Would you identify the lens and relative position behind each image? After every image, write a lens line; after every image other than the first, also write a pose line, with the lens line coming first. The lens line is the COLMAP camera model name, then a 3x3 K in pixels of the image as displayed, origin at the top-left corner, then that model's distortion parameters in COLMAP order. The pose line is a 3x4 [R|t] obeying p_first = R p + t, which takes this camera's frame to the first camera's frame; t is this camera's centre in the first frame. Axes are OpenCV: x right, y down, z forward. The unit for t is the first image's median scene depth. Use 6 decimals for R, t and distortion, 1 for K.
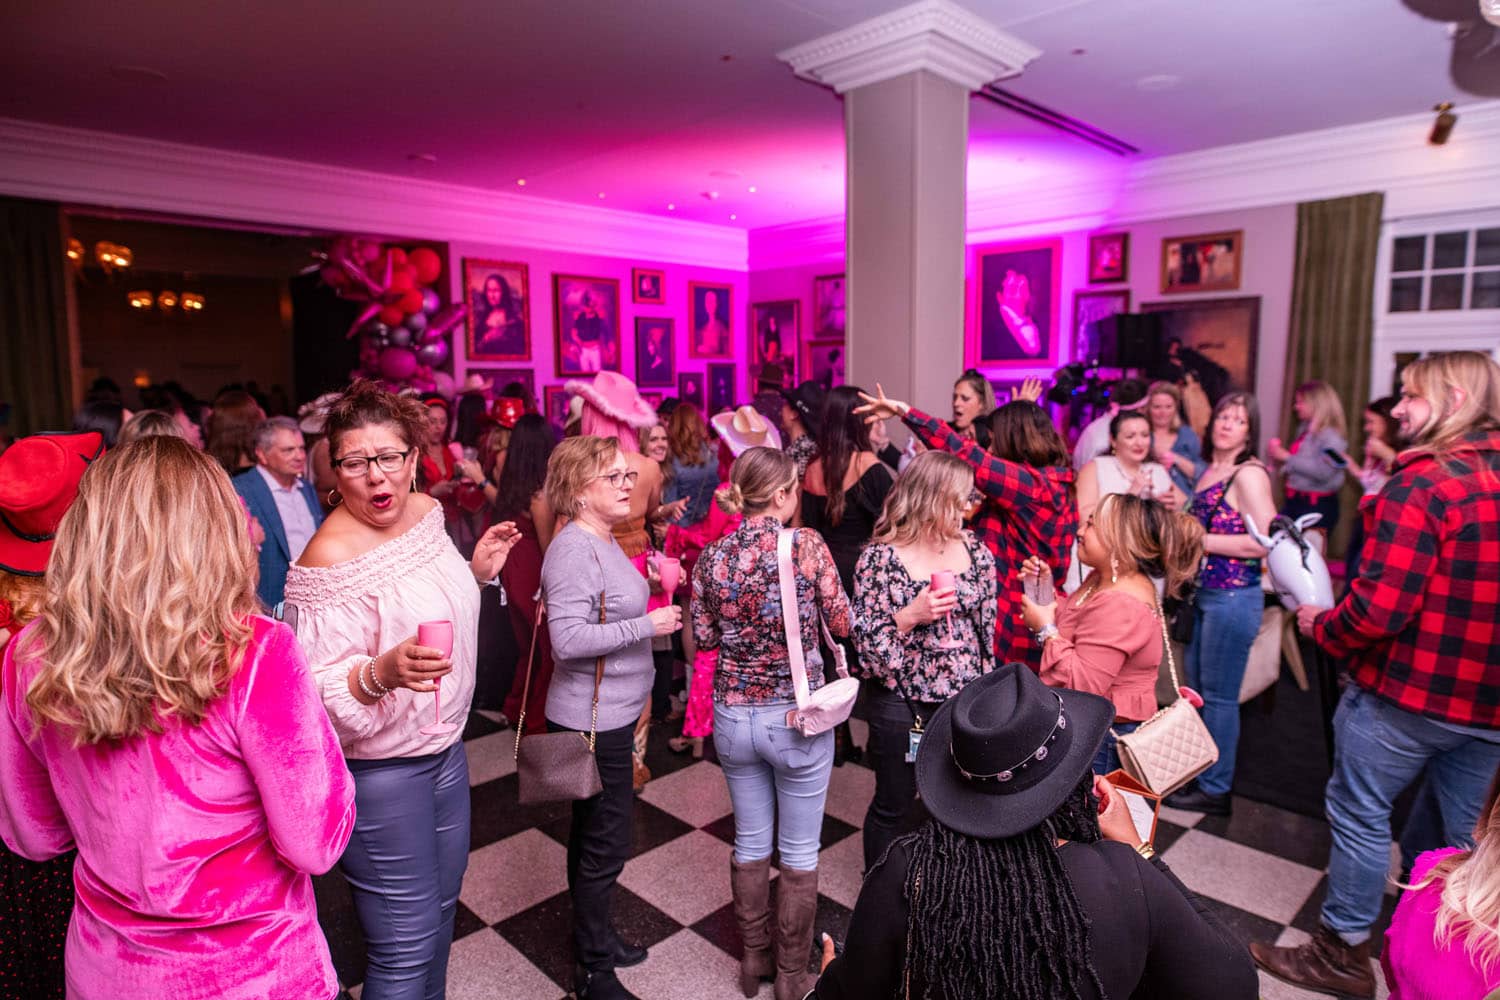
lens RADIAL K [[896.0, 0, 750.0], [0, 896.0, 500.0], [0, 0, 1]] dist [0.000015, -0.000007]
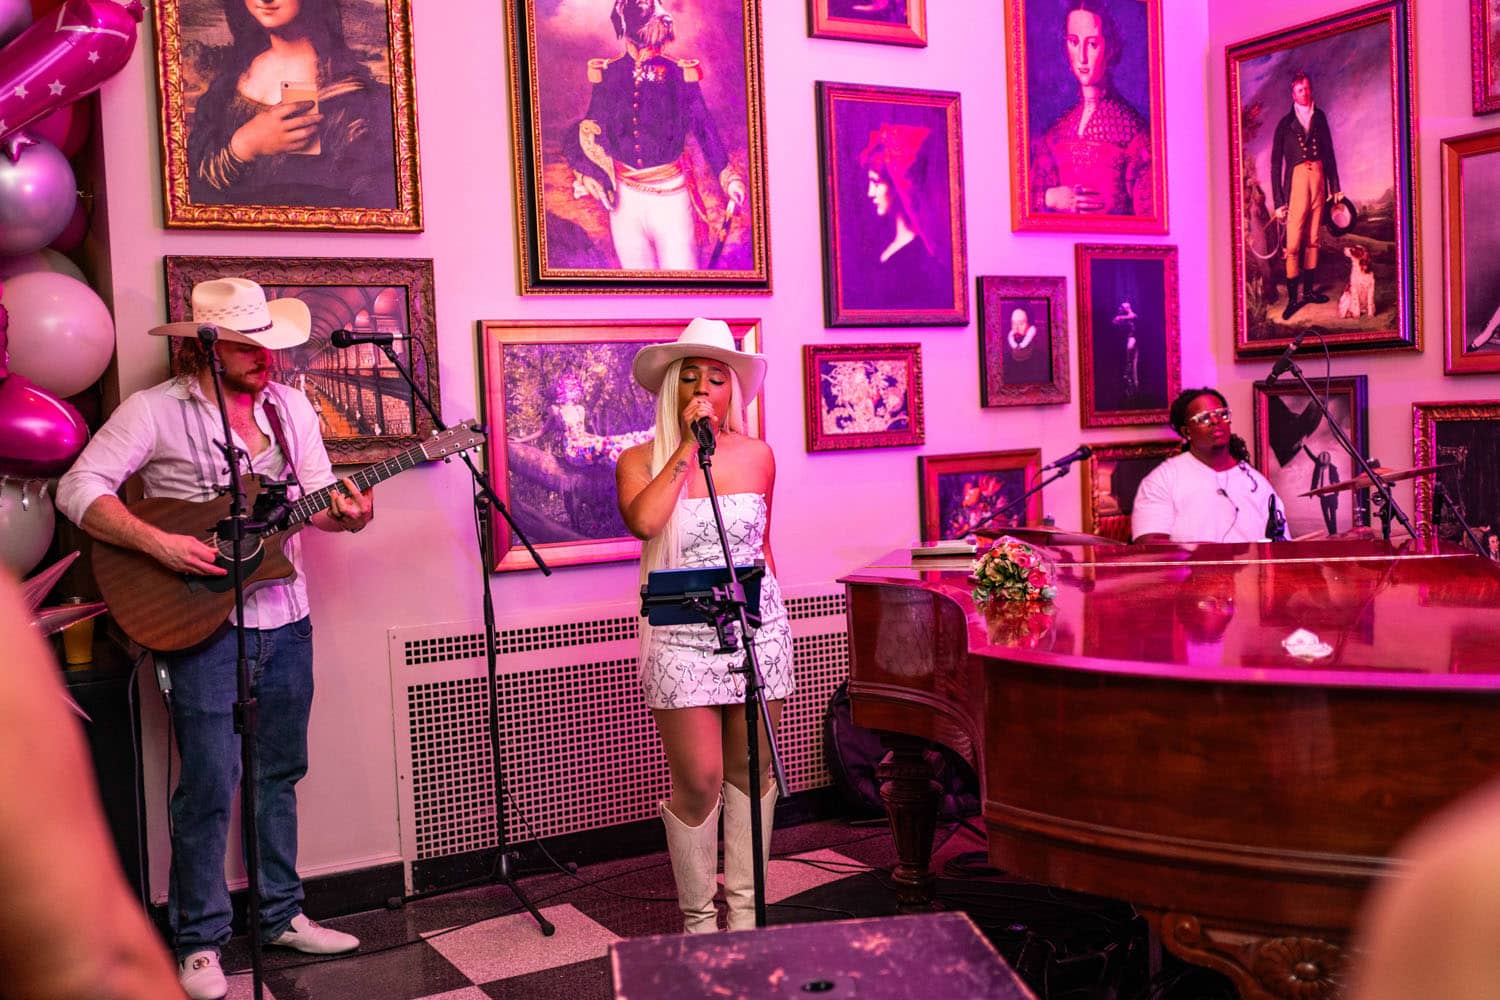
lens RADIAL K [[1549.2, 0, 750.0], [0, 1549.2, 500.0], [0, 0, 1]] dist [0.000067, -0.001274]
pose [[0.966142, -0.021470, -0.257118, -0.024352], [0.003359, 0.997494, -0.070674, -0.036298], [0.257991, 0.067417, 0.963792, 0.533690]]
